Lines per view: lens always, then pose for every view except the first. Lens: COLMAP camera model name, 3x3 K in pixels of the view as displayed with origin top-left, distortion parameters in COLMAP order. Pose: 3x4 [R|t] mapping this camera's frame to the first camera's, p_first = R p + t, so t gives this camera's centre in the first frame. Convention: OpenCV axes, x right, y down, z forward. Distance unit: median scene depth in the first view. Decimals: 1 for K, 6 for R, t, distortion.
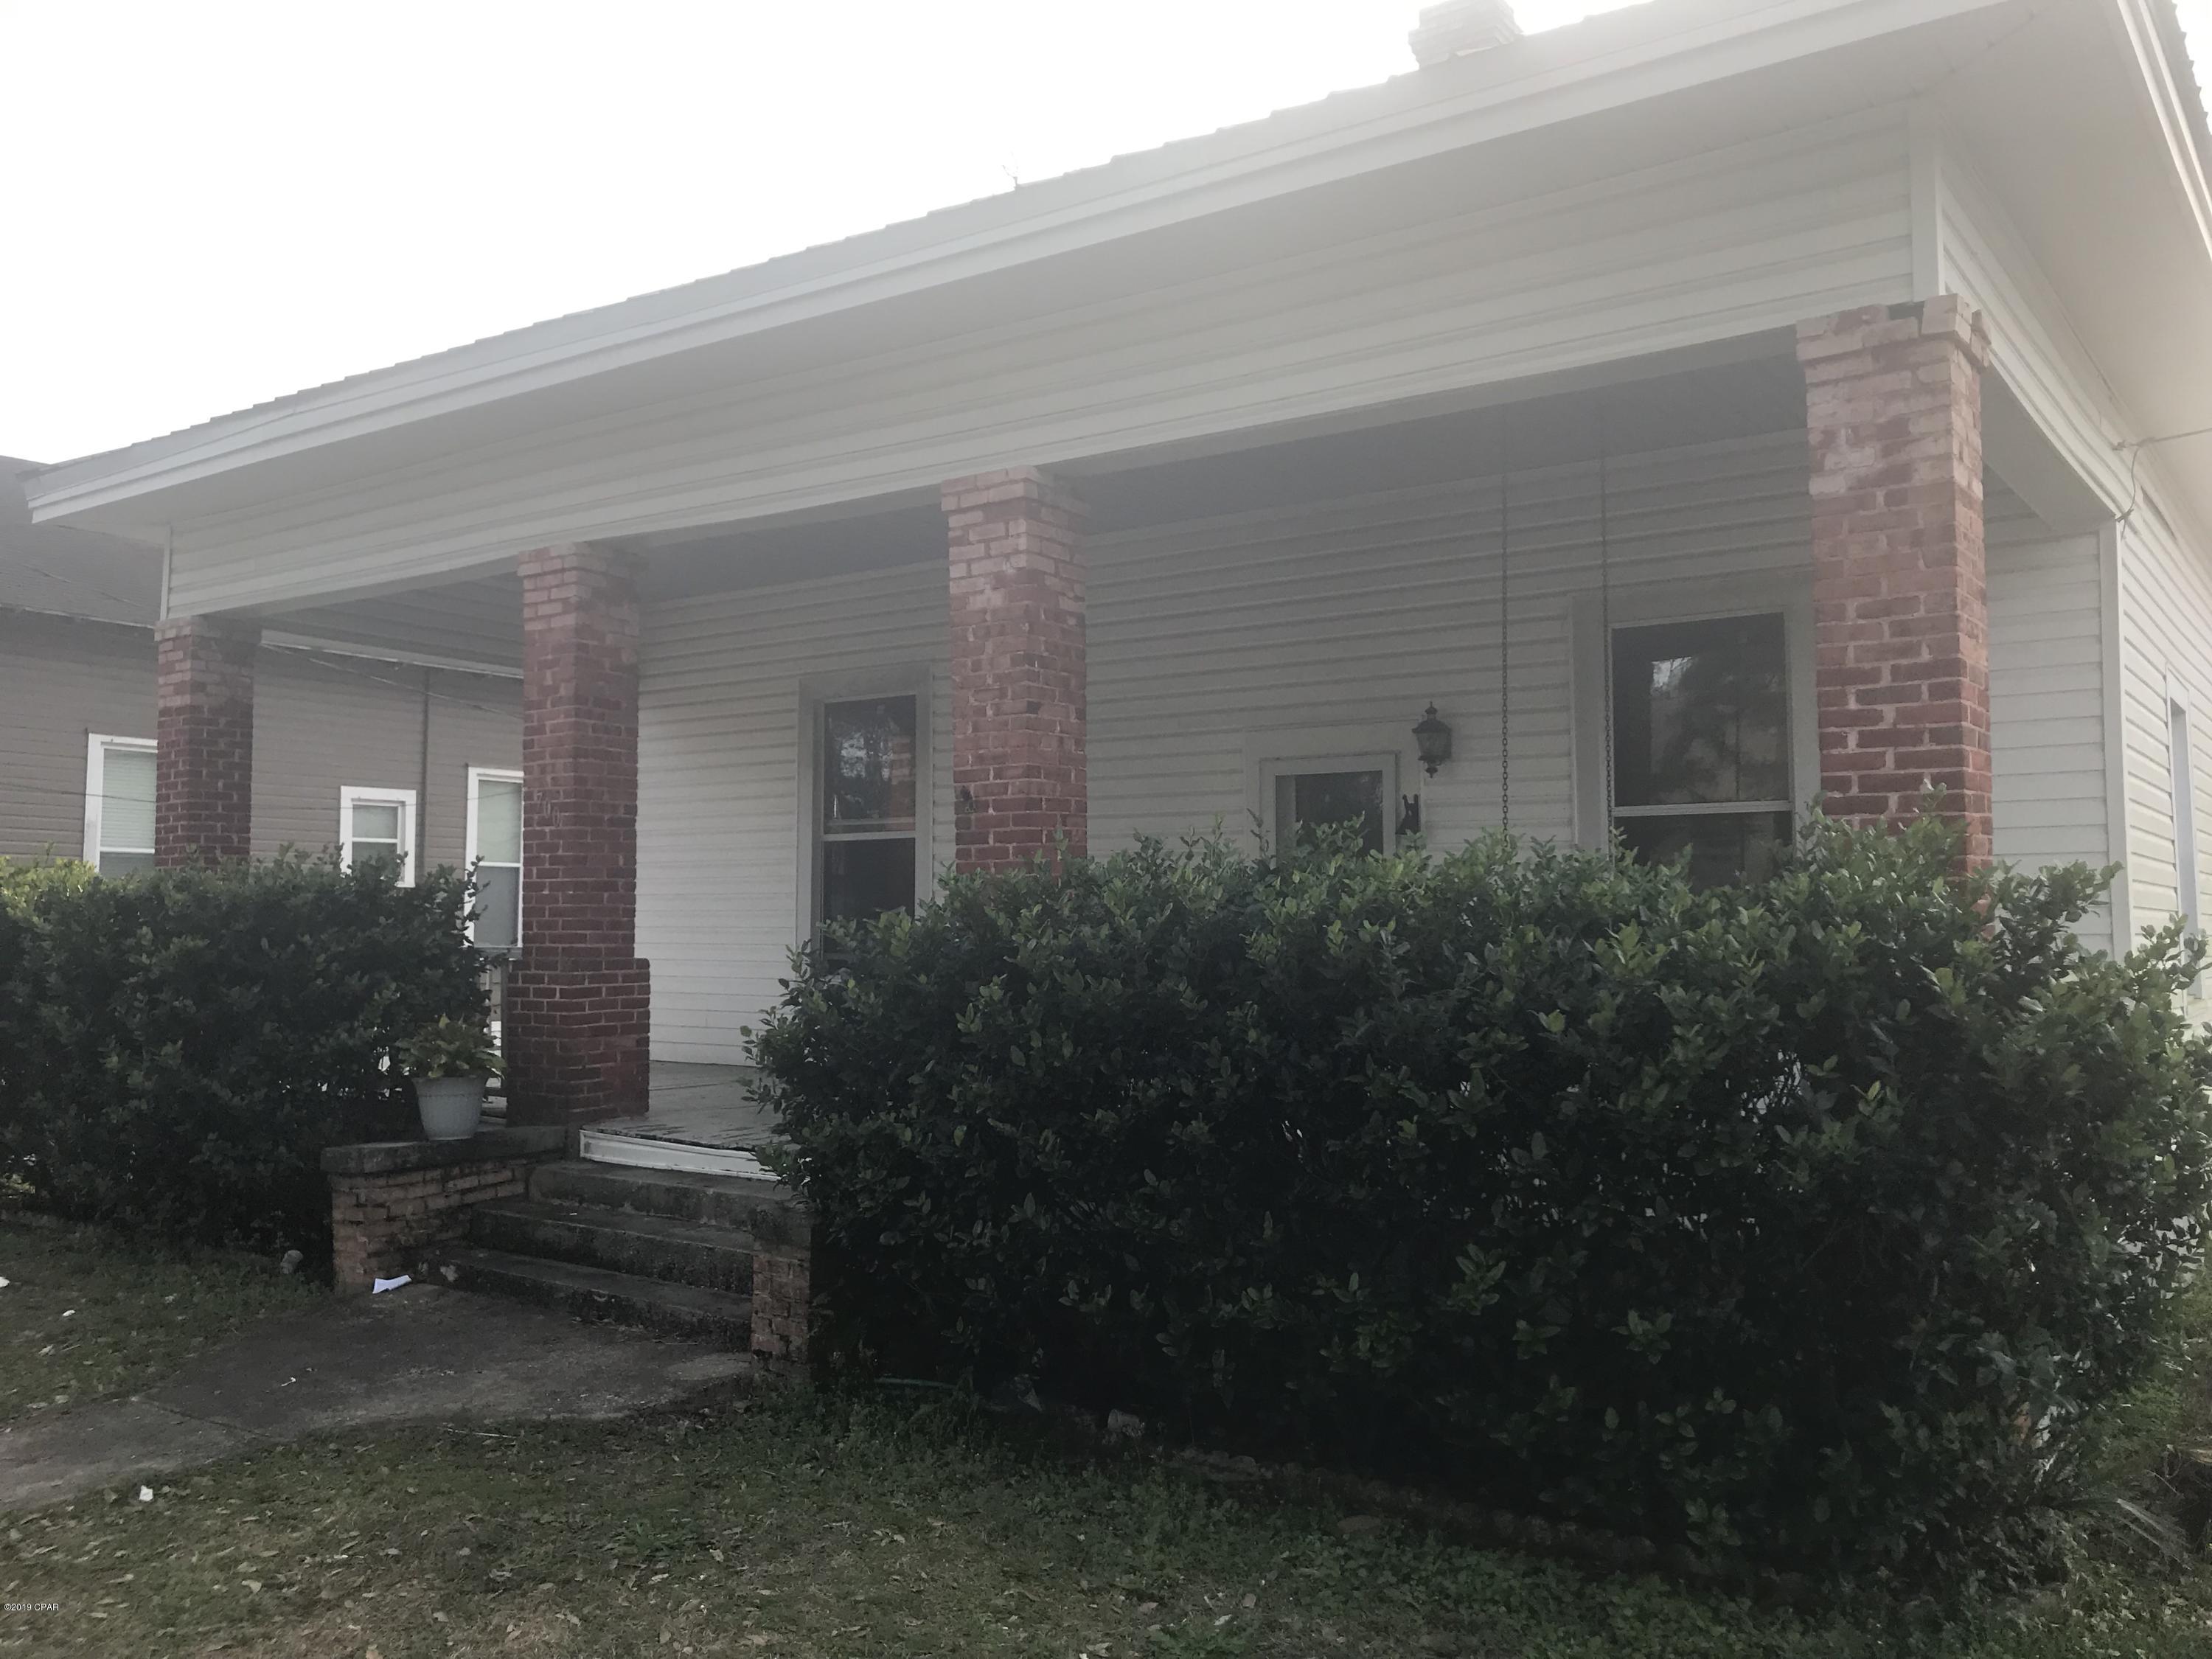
lens RADIAL K [[1842.1, 0, 1108.2], [0, 1842.1, 827.2], [0, 0, 1]] dist [0.027644, -0.037830]
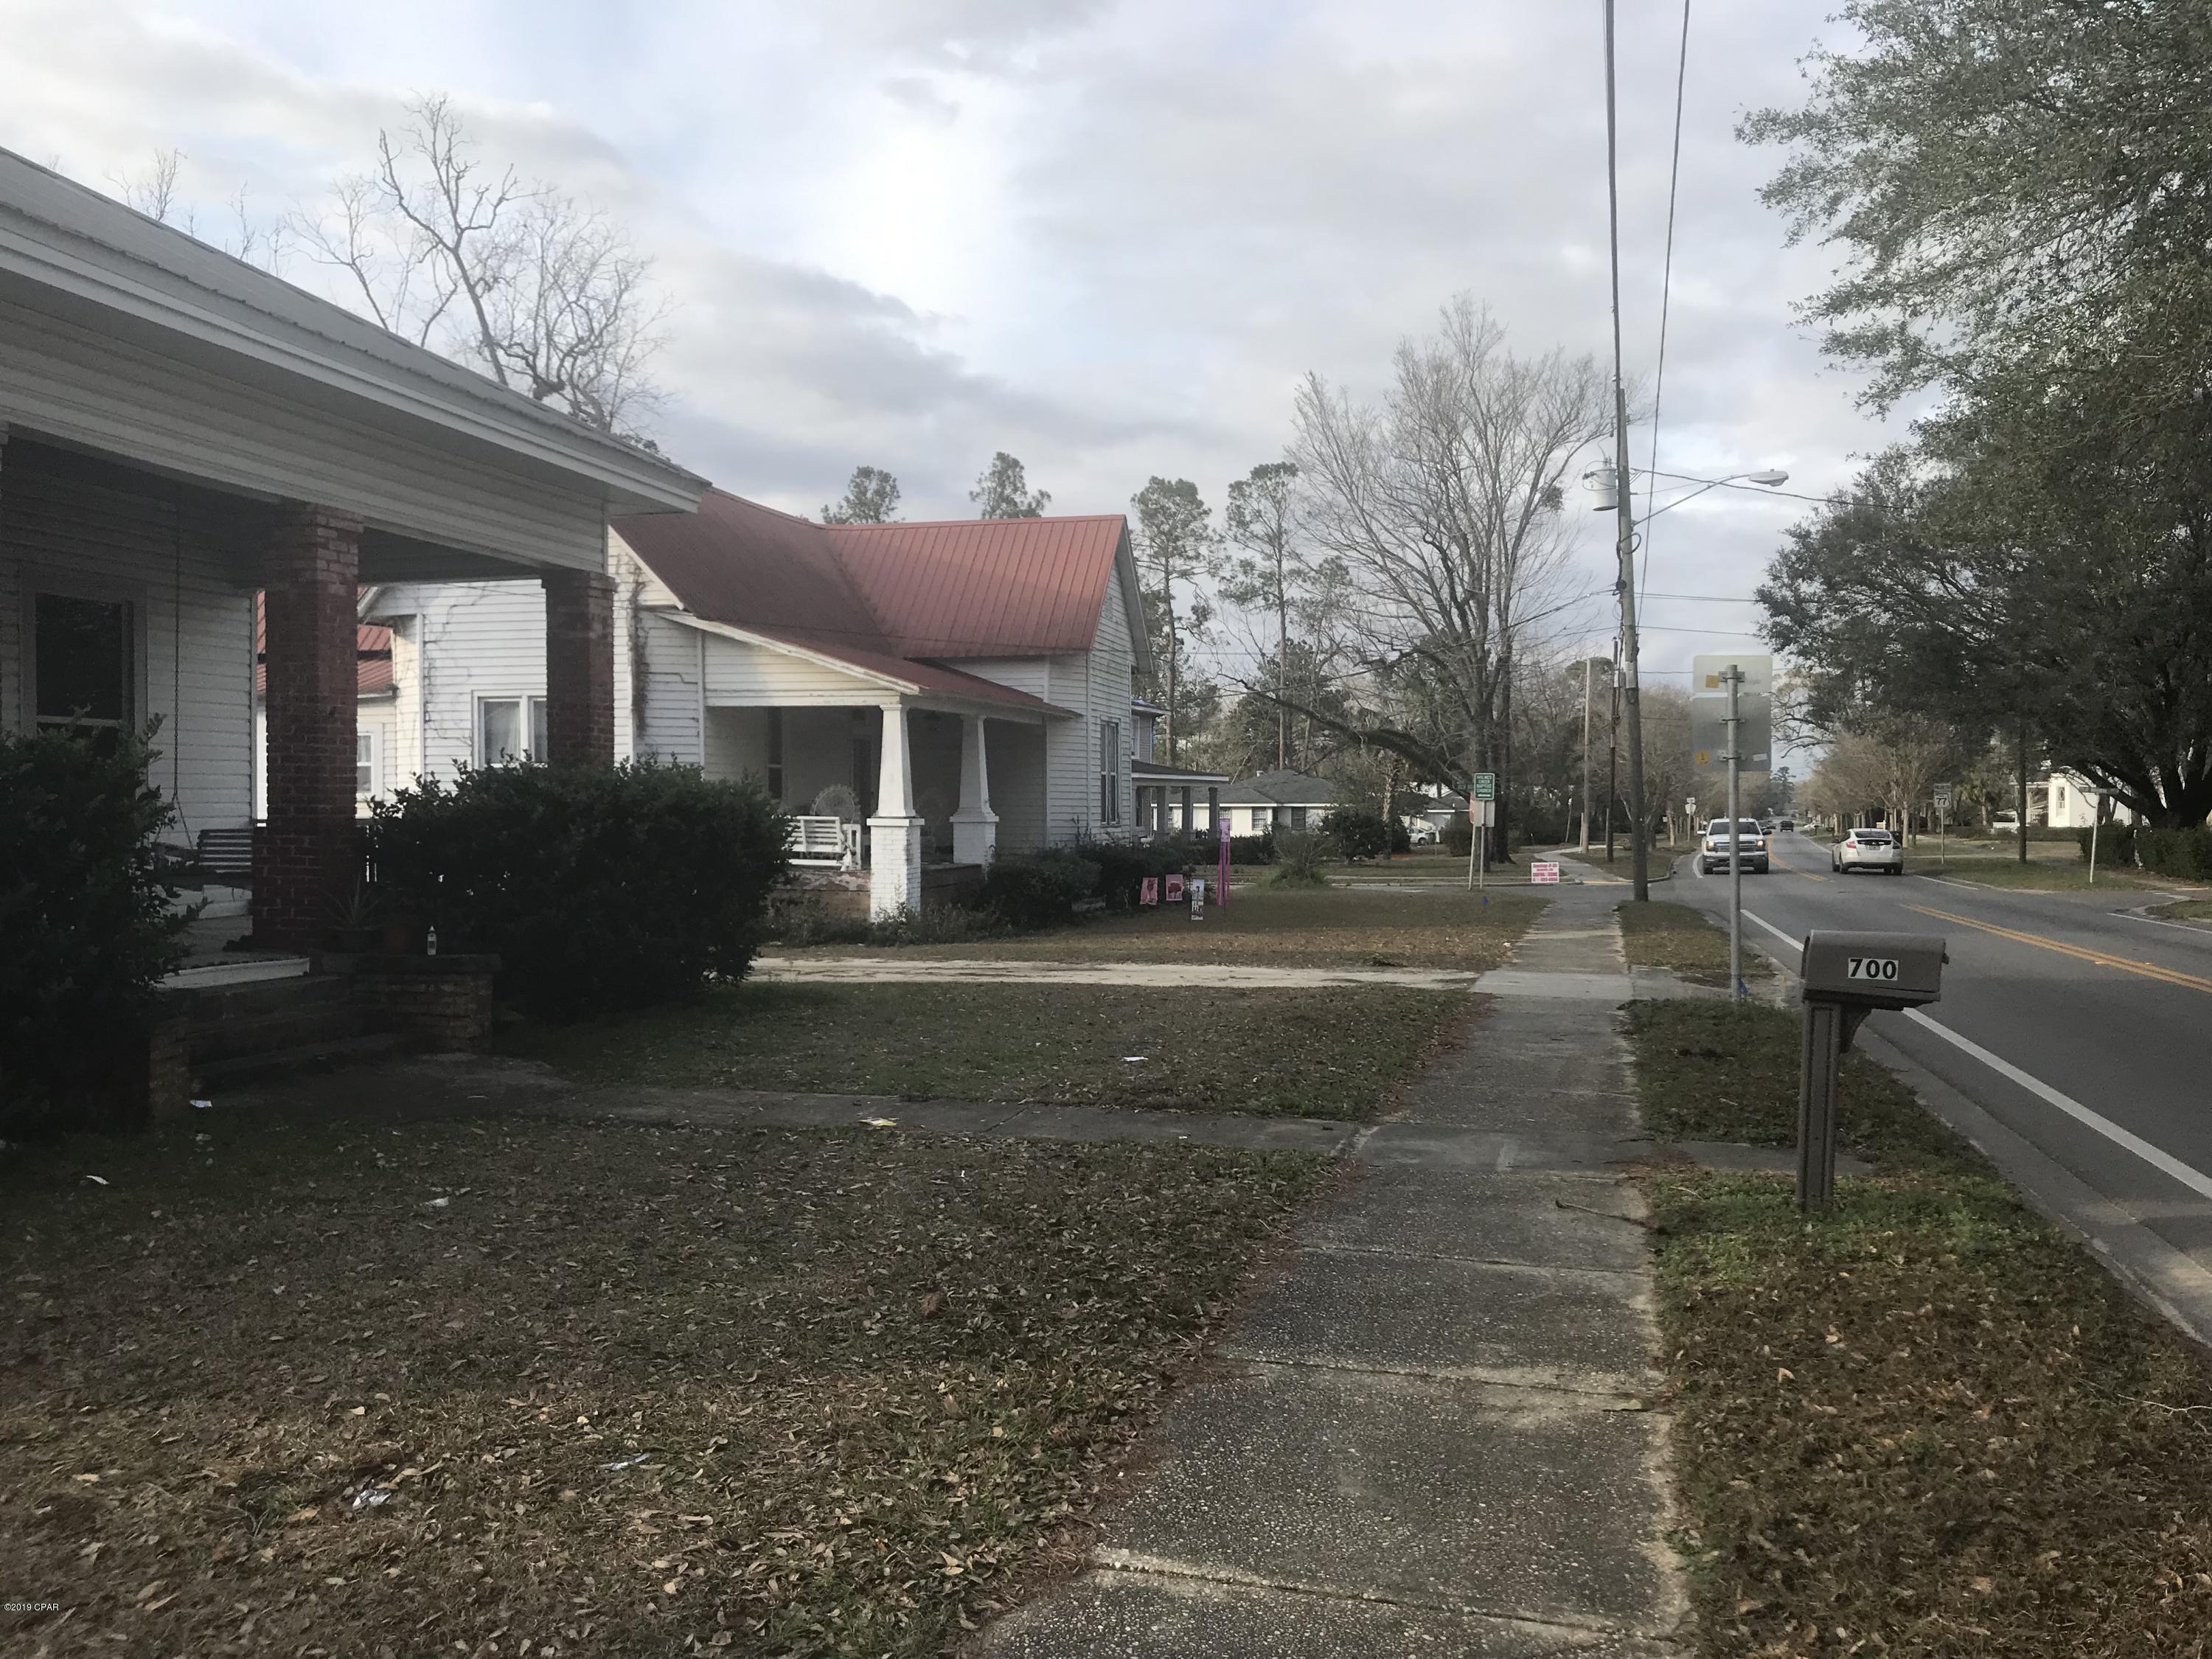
lens RADIAL K [[1842.1, 0, 1092.0], [0, 1842.1, 818.0], [0, 0, 1]] dist [0.027644, -0.037830]
pose [[-0.378403, -0.017711, 0.925472, -1.675418], [-0.063976, 0.997926, -0.007061, 0.039910], [-0.923428, -0.061879, -0.378751, 0.930406]]
